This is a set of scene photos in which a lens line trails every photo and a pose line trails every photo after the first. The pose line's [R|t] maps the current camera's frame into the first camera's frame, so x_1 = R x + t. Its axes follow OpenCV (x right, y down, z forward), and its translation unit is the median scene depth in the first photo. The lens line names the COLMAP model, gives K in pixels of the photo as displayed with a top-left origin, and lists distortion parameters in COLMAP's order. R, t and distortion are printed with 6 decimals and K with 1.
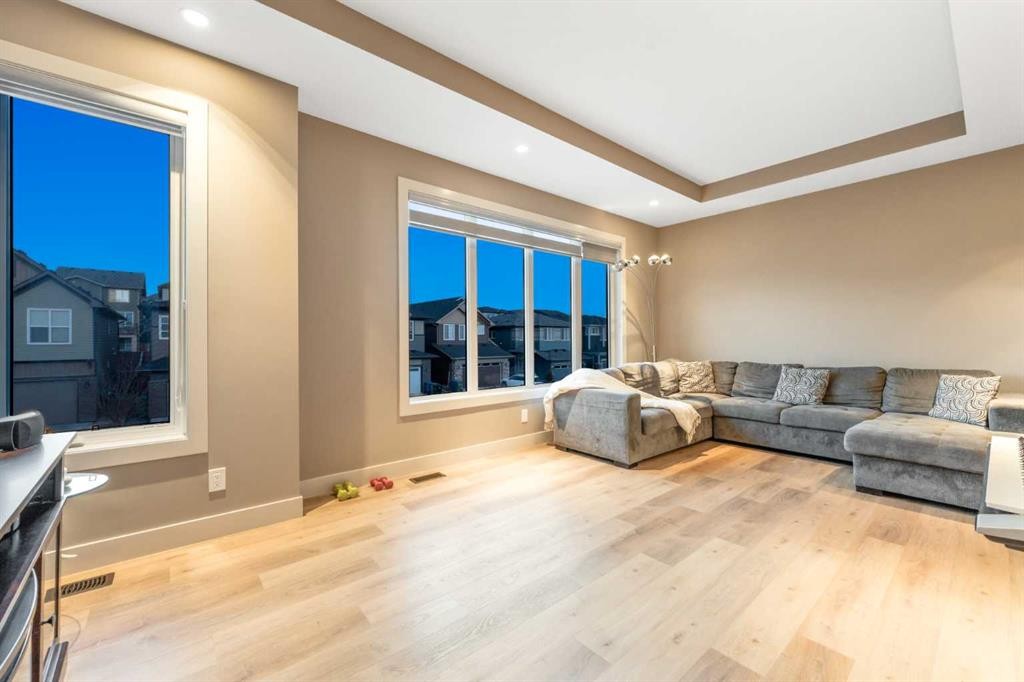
lens RADIAL K [[410.5, 0, 514.9], [0, 410.5, 339.8], [0, 0, 1]] dist [0.000548, -0.001186]
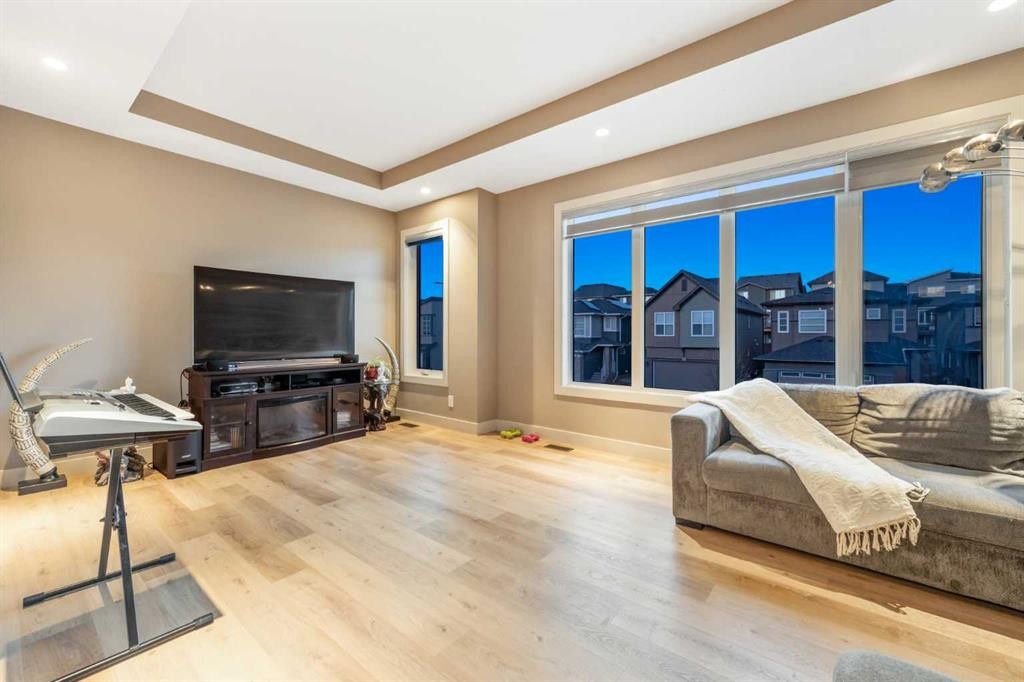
lens RADIAL K [[410.5, 0, 510.9], [0, 410.5, 338.3], [0, 0, 1]] dist [0.000548, -0.001186]
pose [[0.190972, 0.013890, -0.981497, 0.904406], [-0.000591, 0.999901, 0.014035, -0.003350], [0.981595, -0.002100, 0.190962, 0.606532]]
